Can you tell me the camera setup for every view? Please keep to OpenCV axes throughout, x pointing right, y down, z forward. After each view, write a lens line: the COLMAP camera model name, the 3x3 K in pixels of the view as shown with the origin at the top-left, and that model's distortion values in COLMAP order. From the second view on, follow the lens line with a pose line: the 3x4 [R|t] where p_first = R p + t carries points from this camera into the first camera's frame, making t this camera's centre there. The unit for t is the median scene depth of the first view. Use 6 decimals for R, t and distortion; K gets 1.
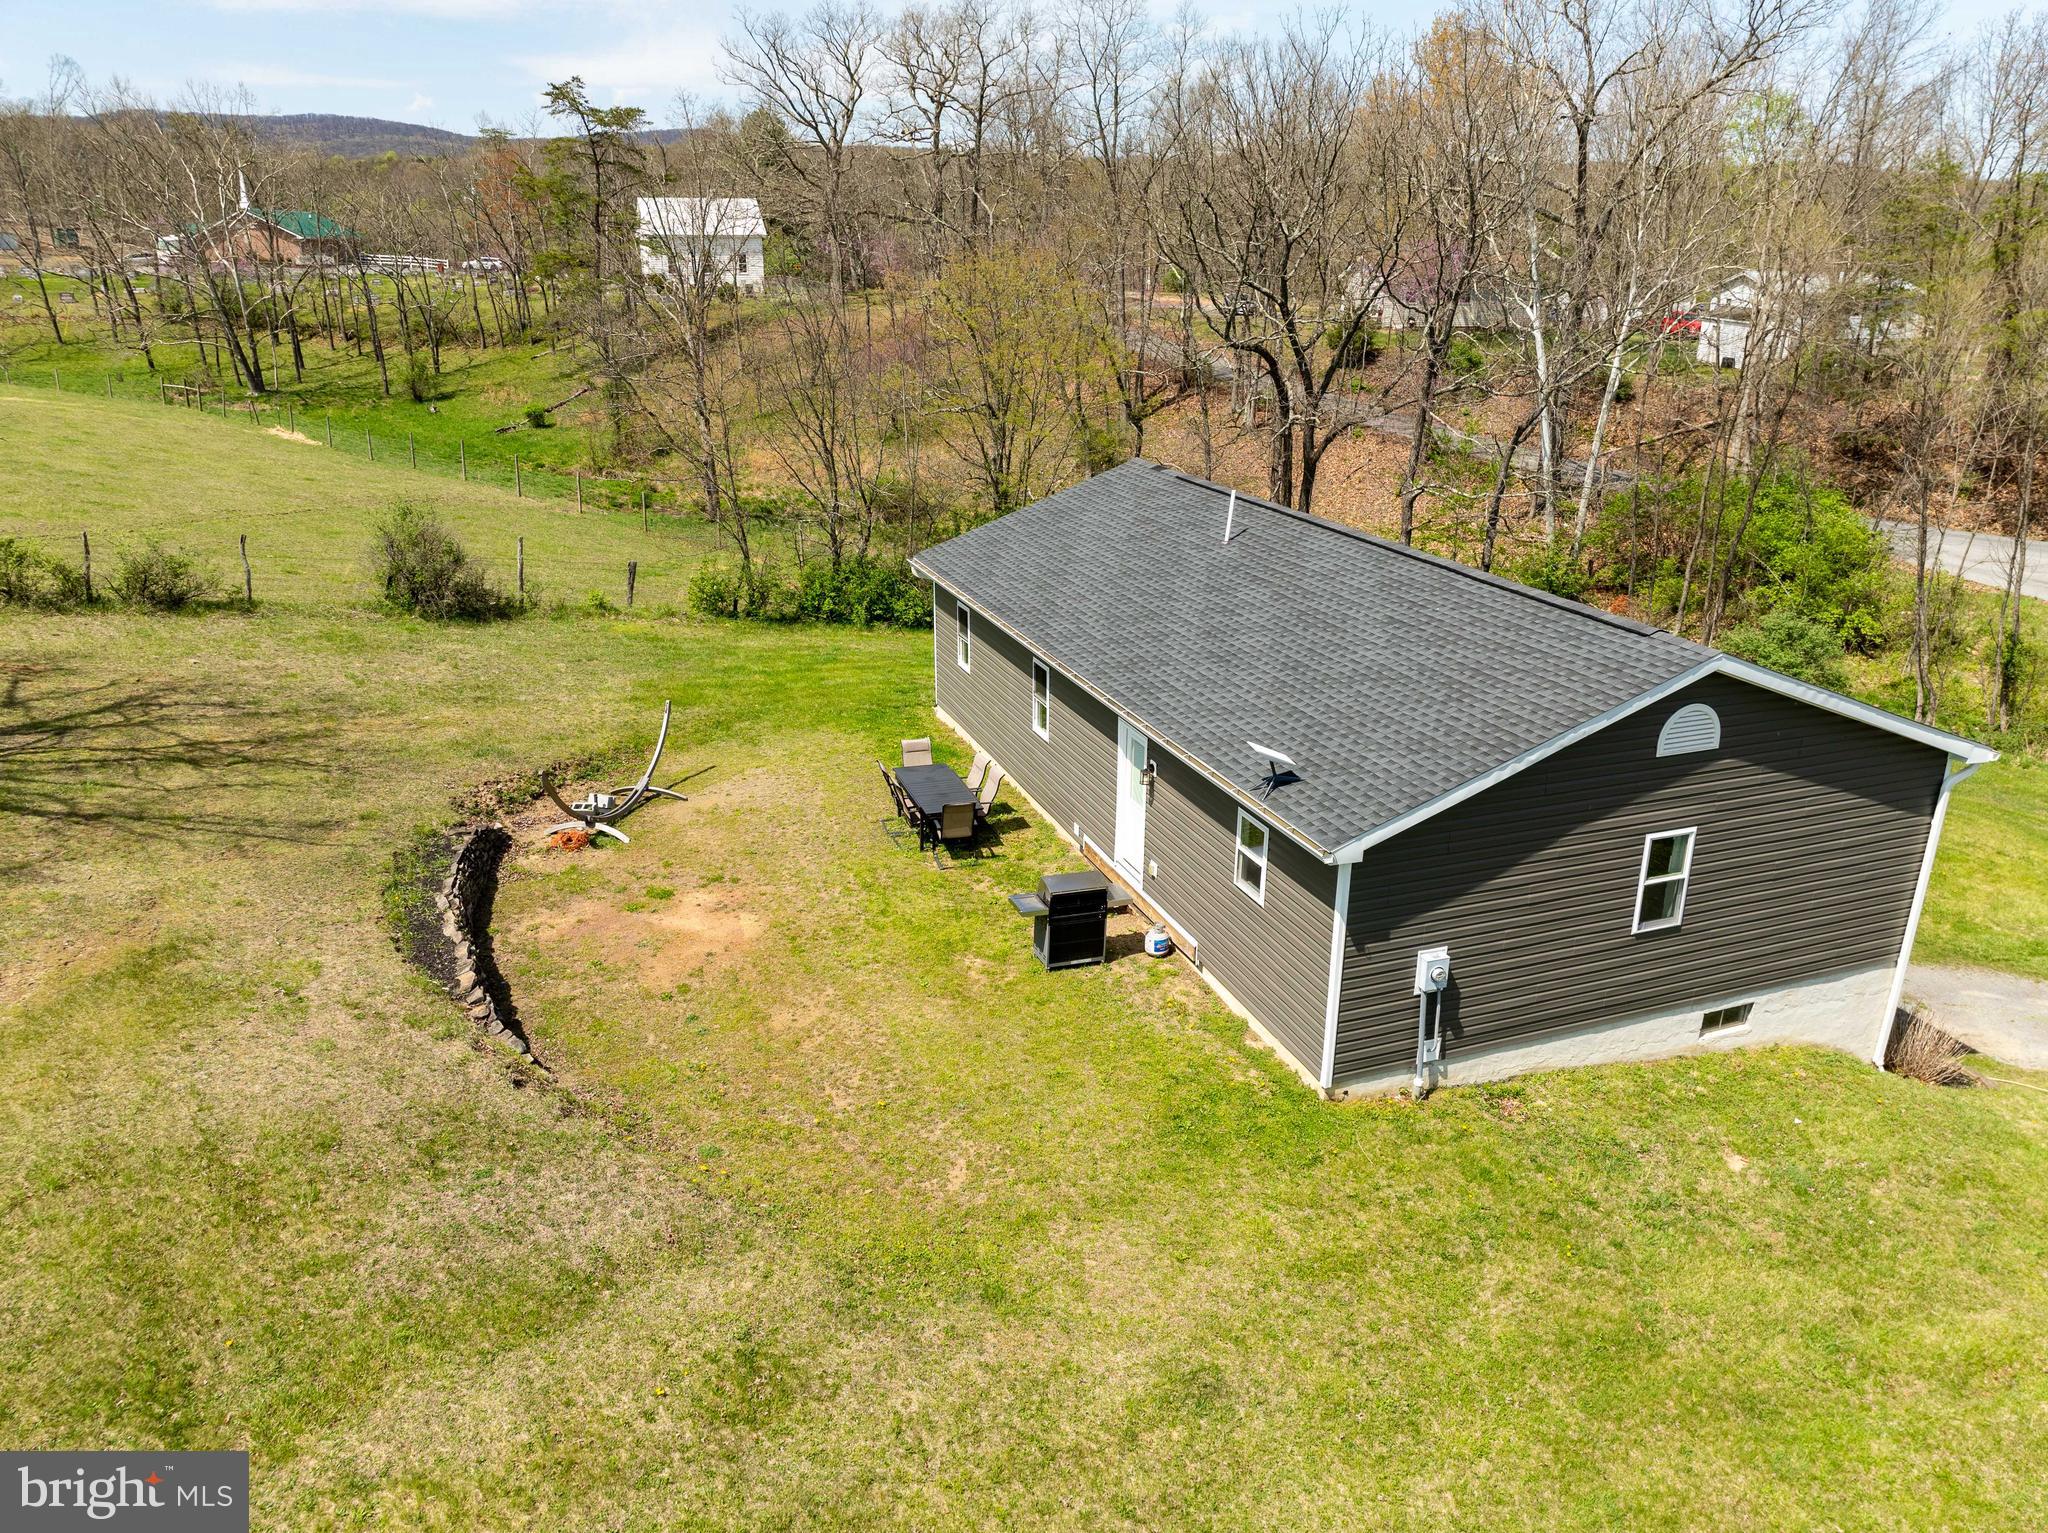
lens RADIAL K [[1446.7, 0, 1016.0], [0, 1446.7, 755.2], [0, 0, 1]] dist [-0.048010, 0.016932]
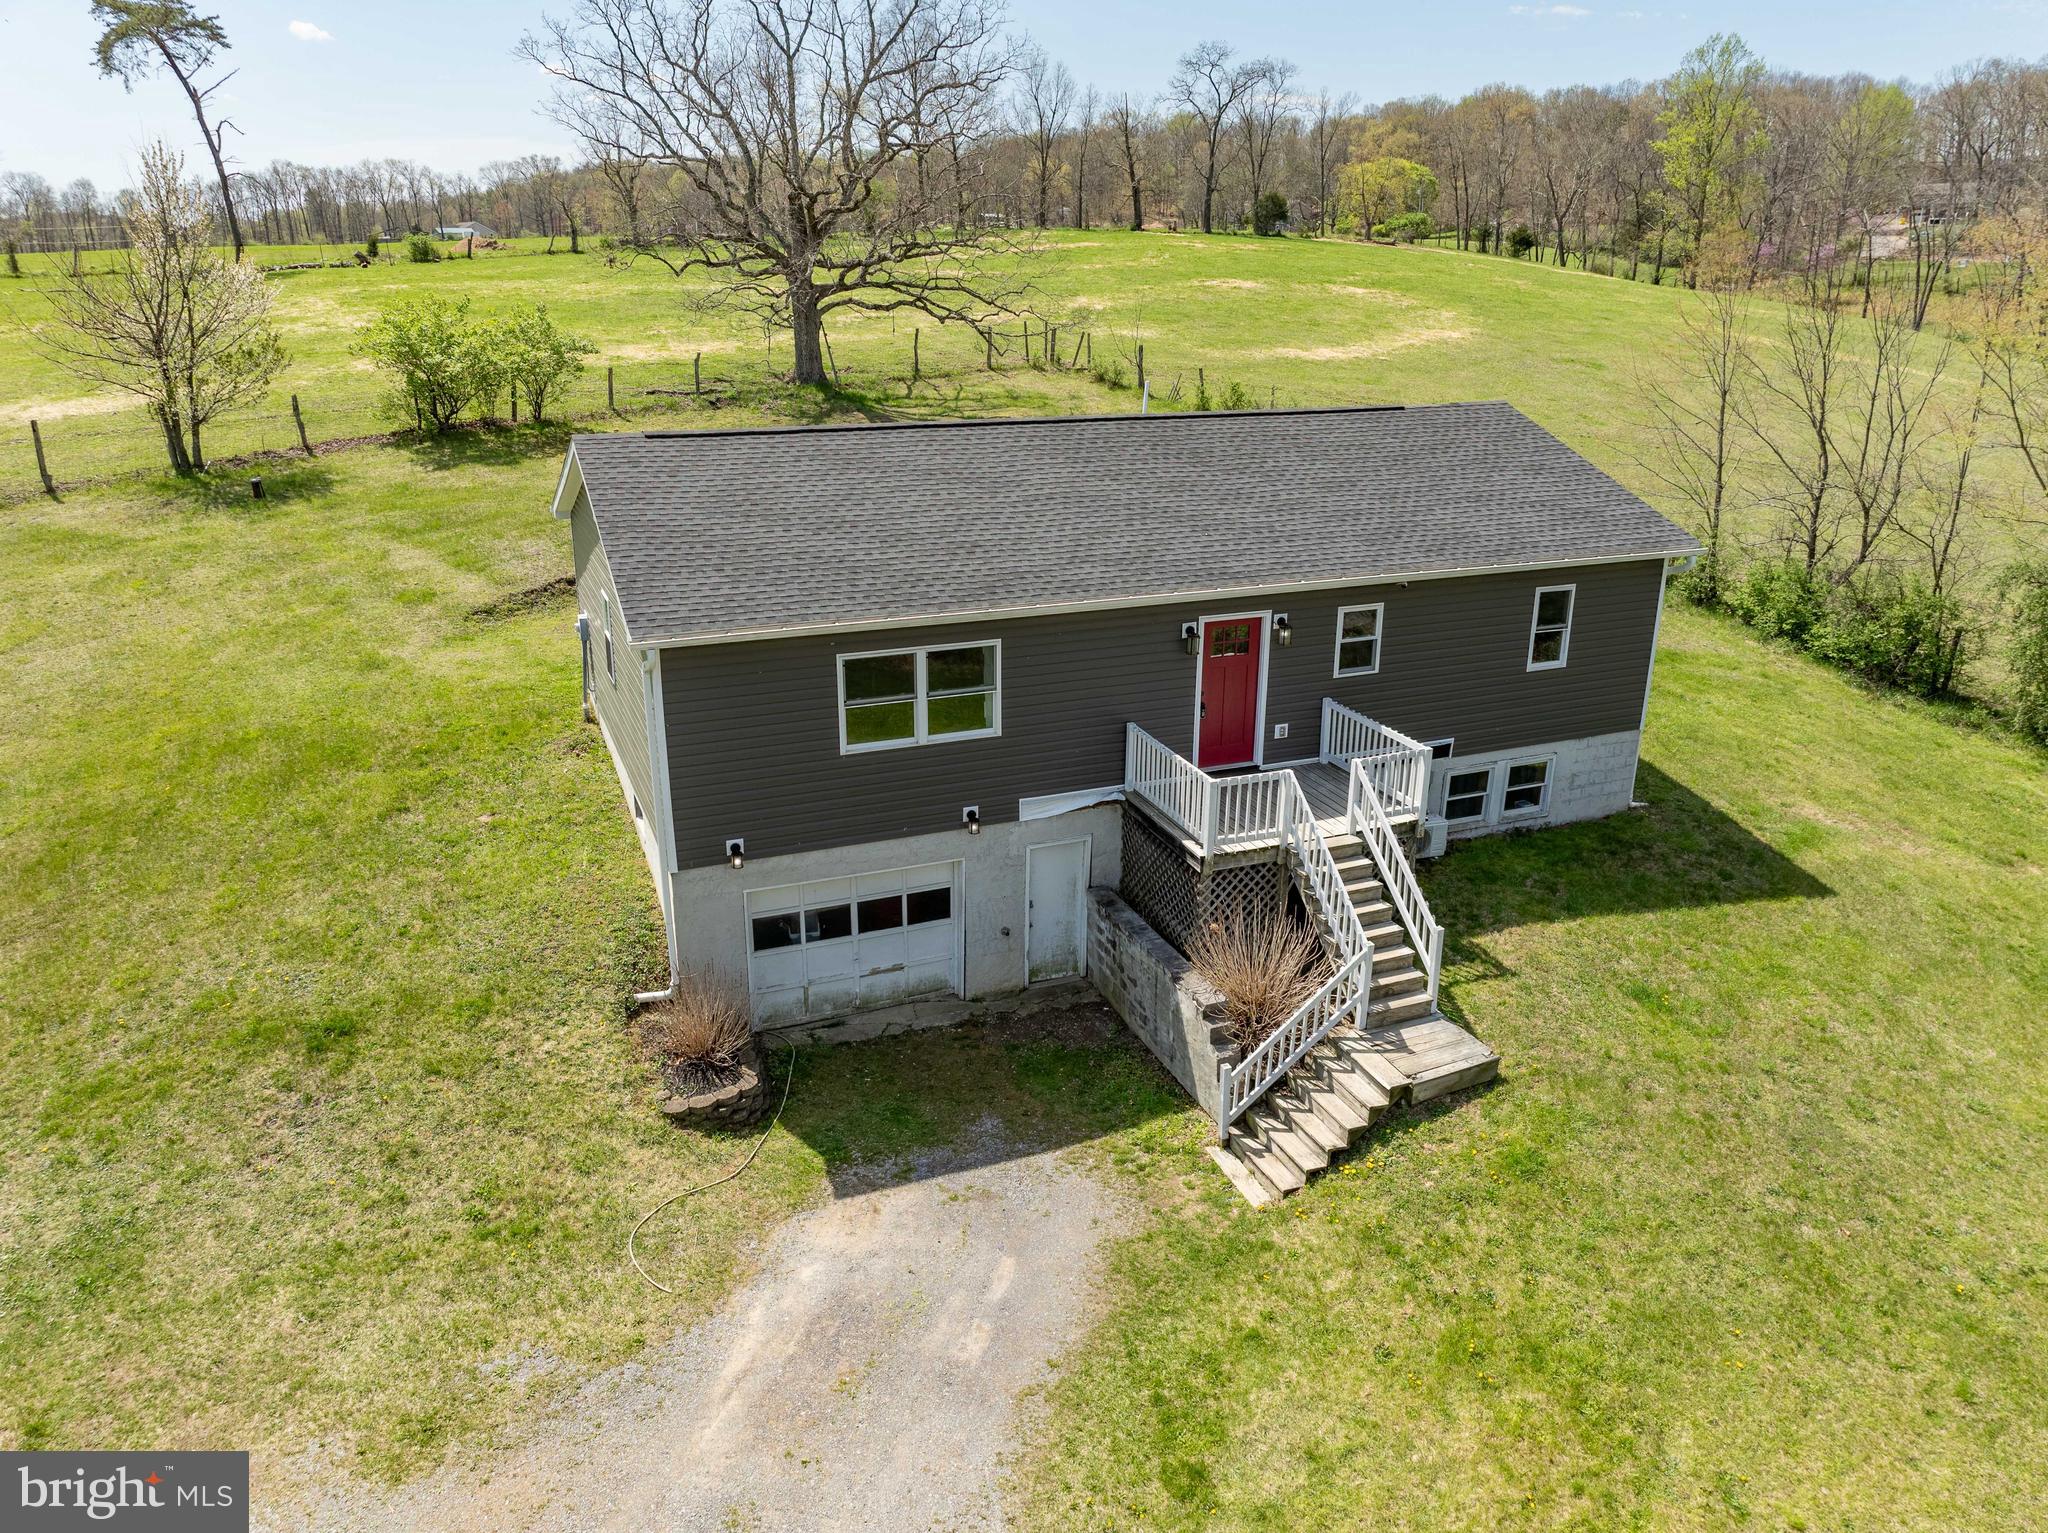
lens RADIAL K [[1446.7, 0, 1024.1], [0, 1446.7, 761.0], [0, 0, 1]] dist [-0.048010, 0.016932]
pose [[0.050081, 0.331957, -0.941964, 1.577811], [-0.343704, 0.891269, 0.295817, -0.288759], [0.937742, 0.308942, 0.158731, 1.117678]]
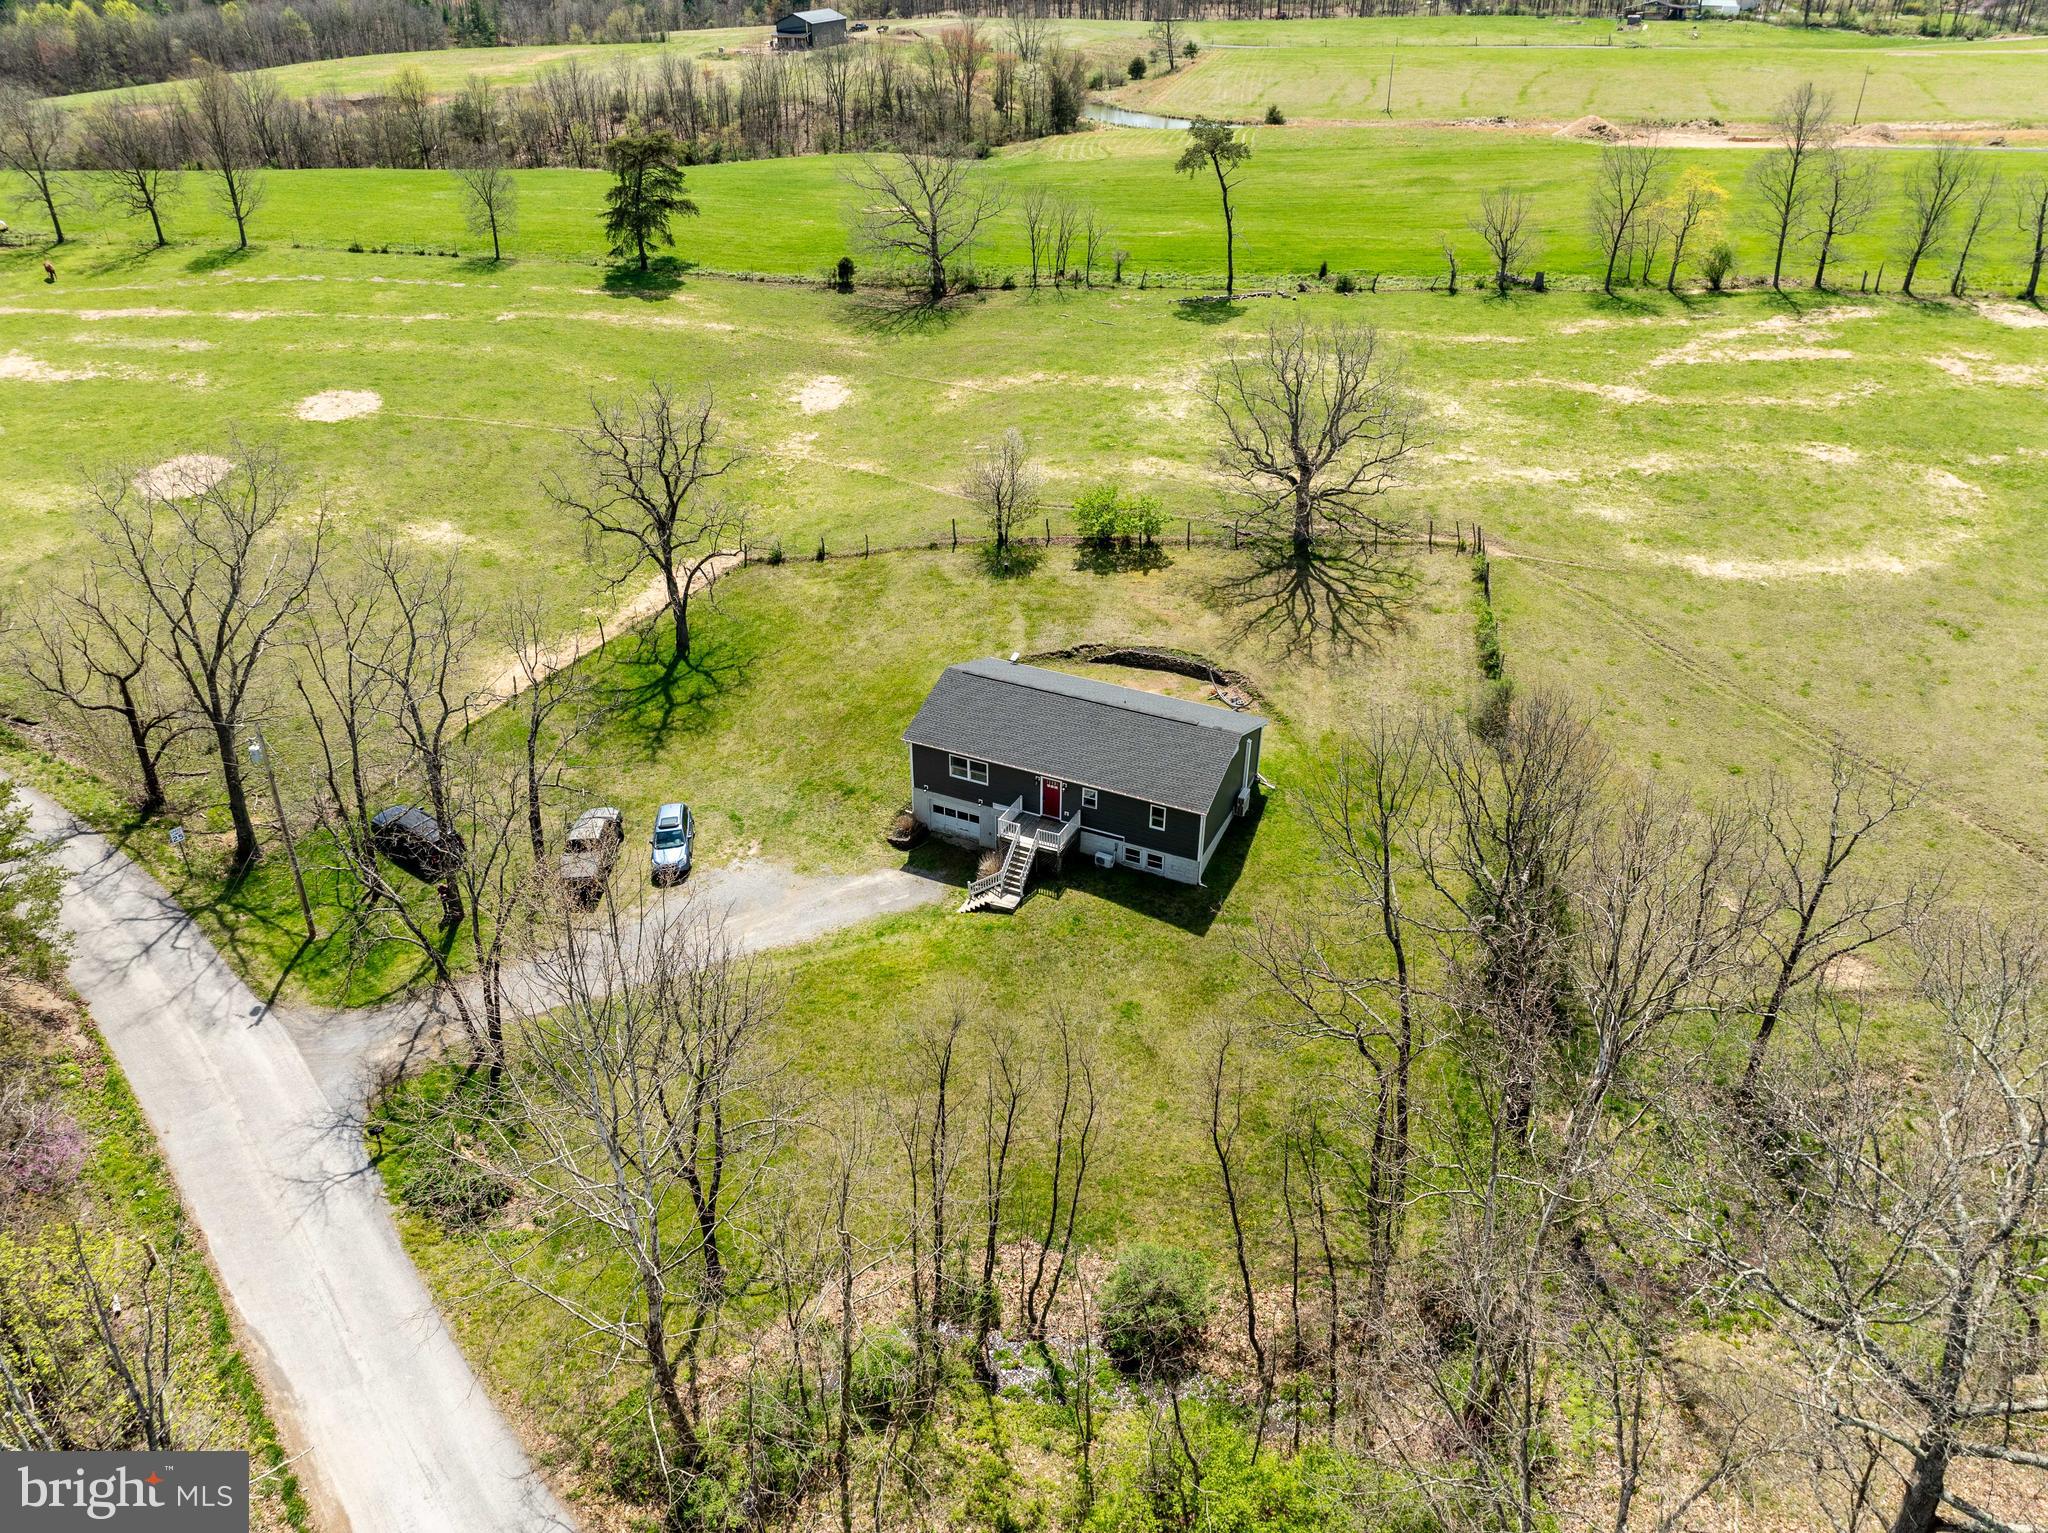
lens RADIAL K [[1446.7, 0, 1020.4], [0, 1446.7, 769.9], [0, 0, 1]] dist [-0.048010, 0.016932]
pose [[-0.704962, 0.368360, -0.606086, 2.923815], [-0.241782, 0.678546, 0.693626, -2.803308], [0.666761, 0.635520, -0.389286, 2.842609]]
